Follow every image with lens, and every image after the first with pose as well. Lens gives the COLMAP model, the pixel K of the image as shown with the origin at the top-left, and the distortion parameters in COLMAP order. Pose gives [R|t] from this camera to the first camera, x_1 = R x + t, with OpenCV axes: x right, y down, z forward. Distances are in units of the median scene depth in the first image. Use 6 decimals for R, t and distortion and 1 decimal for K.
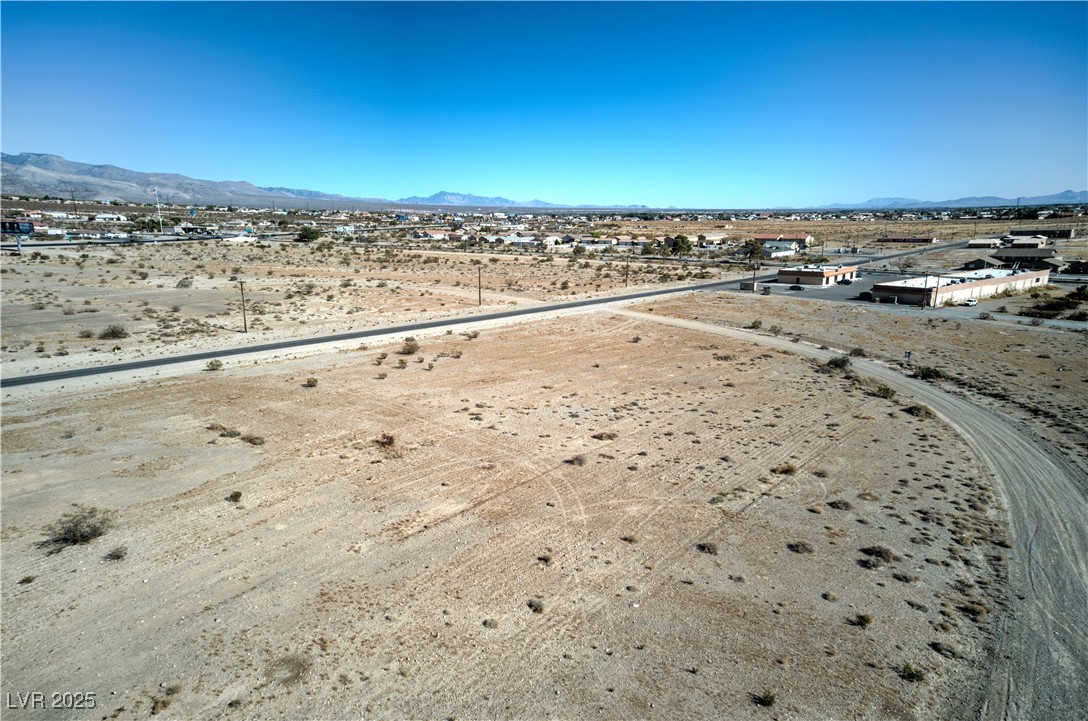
lens RADIAL K [[671.5, 0, 544.0], [0, 671.5, 360.5], [0, 0, 1]] dist [0.042472, 0.080134]
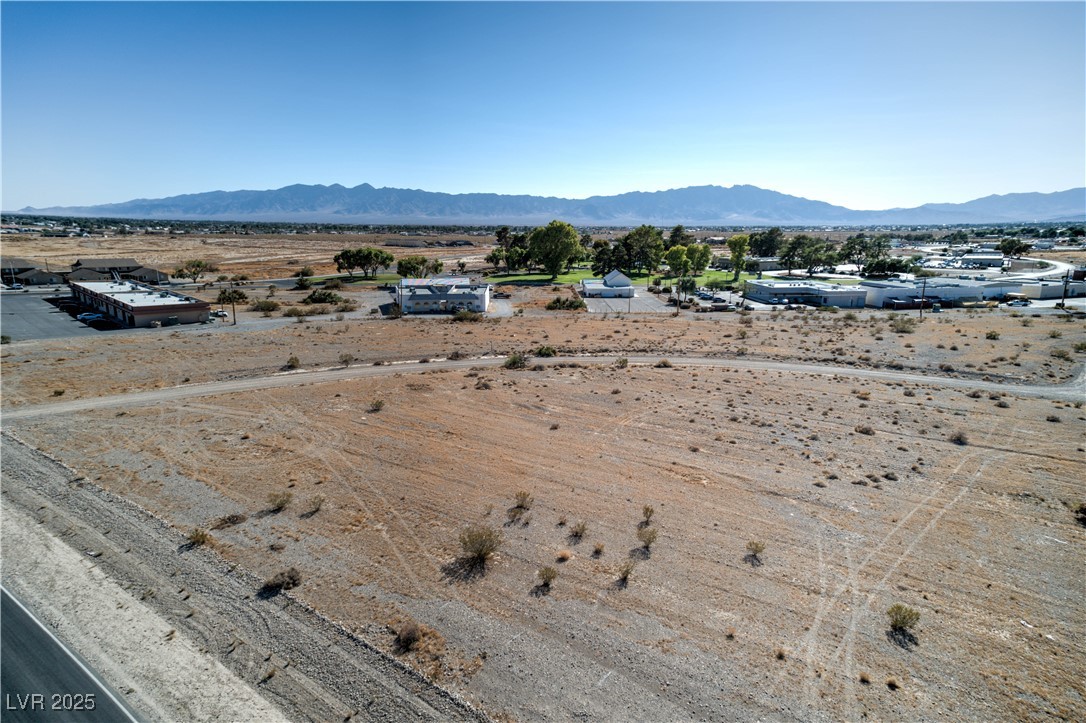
lens RADIAL K [[670.2, 0, 543.0], [0, 670.2, 361.5], [0, 0, 1]] dist [0.042472, 0.080134]
pose [[-0.049676, -0.198093, 0.978924, -0.807226], [0.209926, 0.956168, 0.204141, -0.277191], [-0.976455, 0.215642, -0.005914, 1.355126]]
